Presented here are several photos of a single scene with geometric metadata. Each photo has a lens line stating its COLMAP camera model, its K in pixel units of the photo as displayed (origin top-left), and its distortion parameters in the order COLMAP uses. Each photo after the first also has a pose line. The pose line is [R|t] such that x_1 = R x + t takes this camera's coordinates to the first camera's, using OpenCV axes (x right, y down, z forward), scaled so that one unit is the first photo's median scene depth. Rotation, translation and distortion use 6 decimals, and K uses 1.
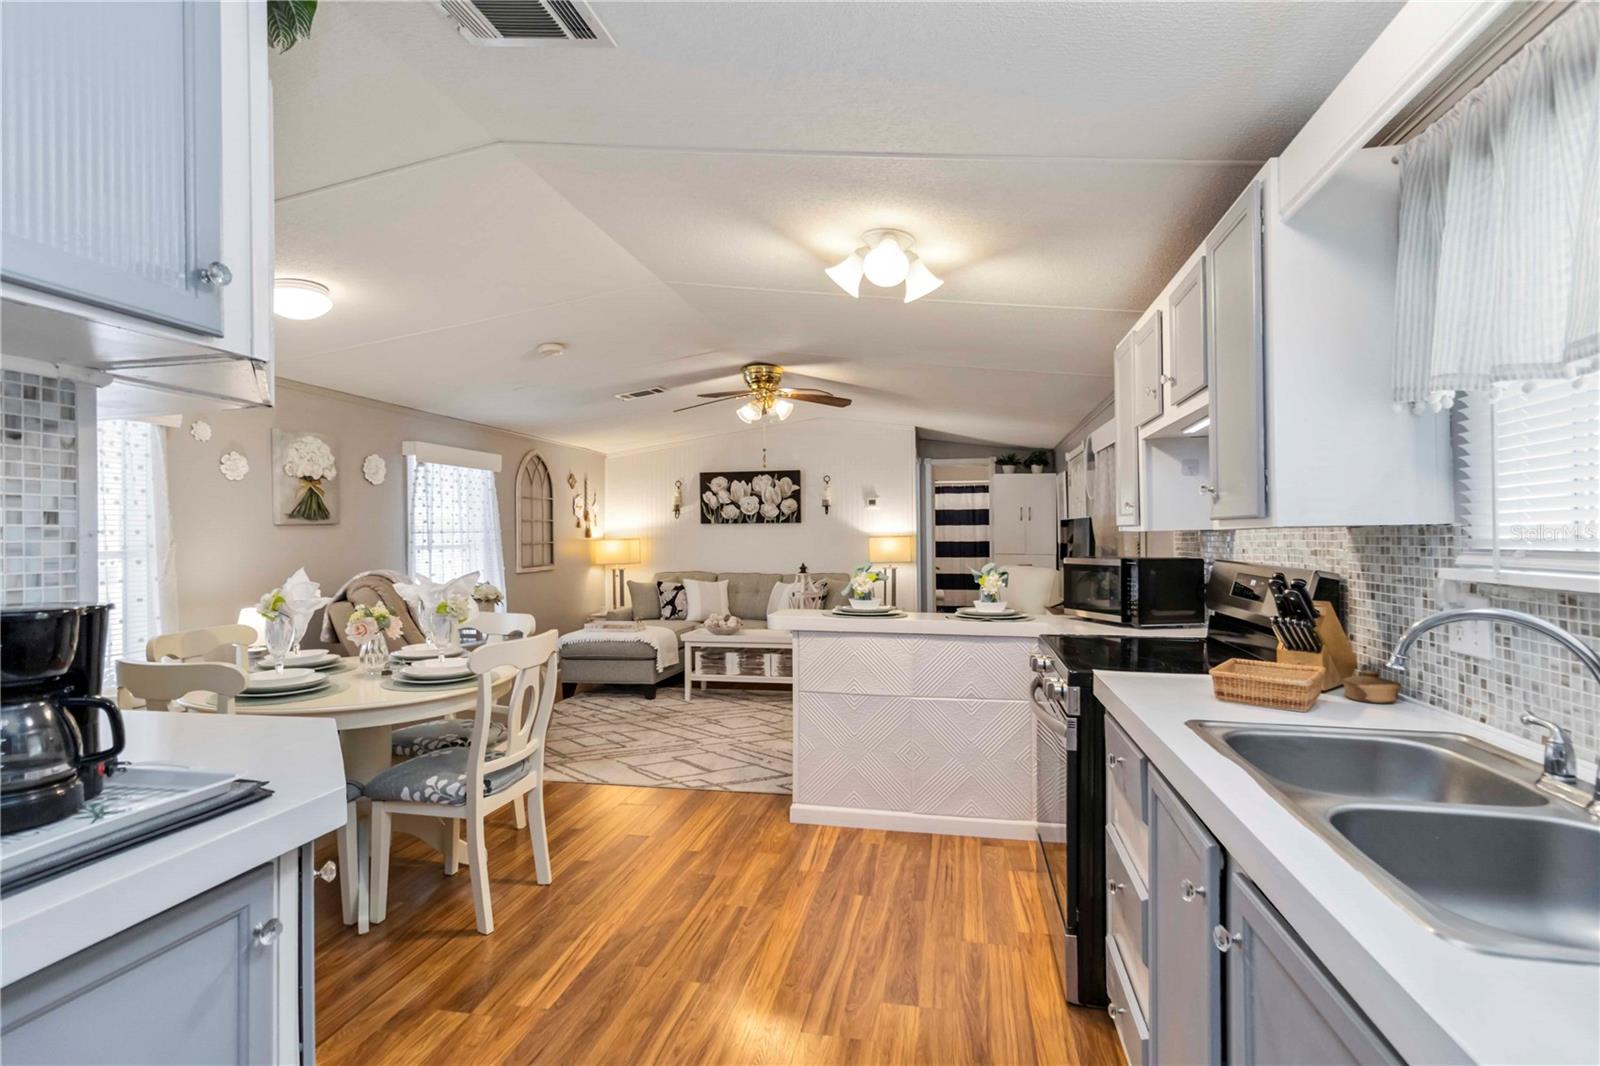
lens RADIAL K [[762.2, 0, 811.0], [0, 762.2, 534.3], [0, 0, 1]] dist [0.001477, 0.003831]
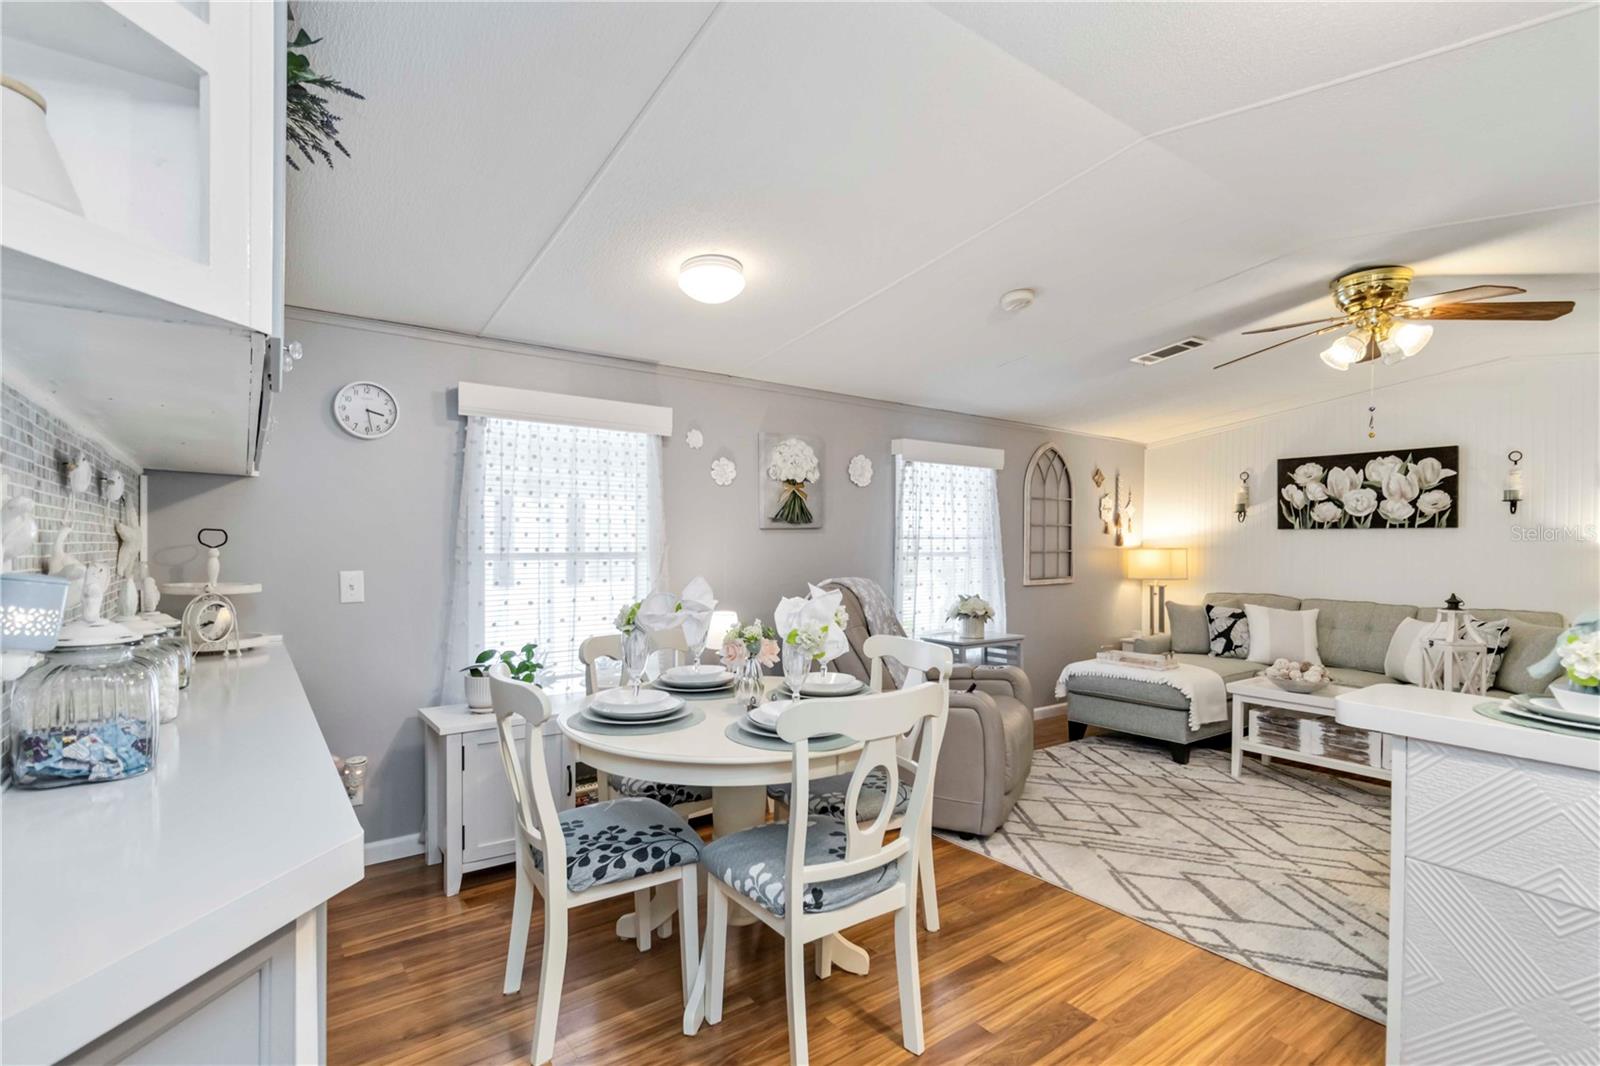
lens RADIAL K [[762.2, 0, 812.6], [0, 762.2, 552.1], [0, 0, 1]] dist [0.001477, 0.003831]
pose [[0.744976, 0.020719, -0.666770, 0.016926], [-0.011365, 0.999767, 0.018368, -0.000501], [0.666995, -0.006106, 0.745038, 0.238862]]
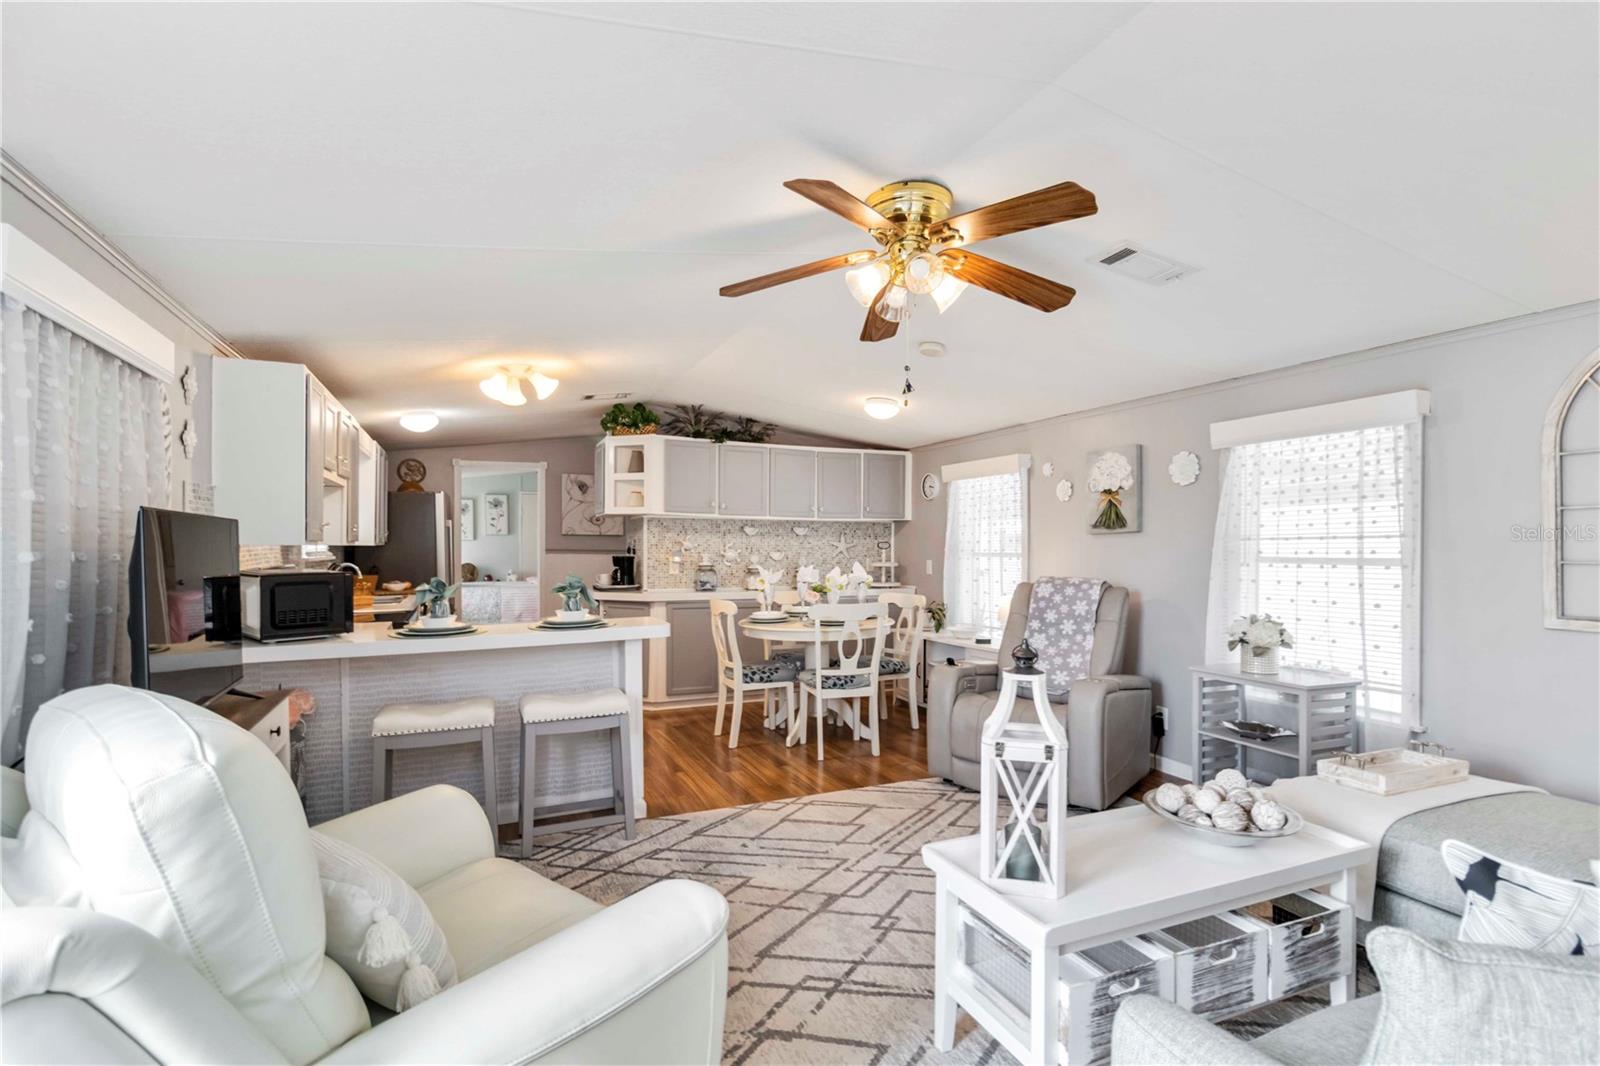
lens RADIAL K [[762.2, 0, 799.4], [0, 762.2, 547.8], [0, 0, 1]] dist [0.001477, 0.003831]
pose [[-0.825647, 0.008679, -0.564120, 0.273935], [0.005961, 0.999960, 0.006659, -0.001873], [0.564155, 0.002136, -0.825666, 1.390839]]
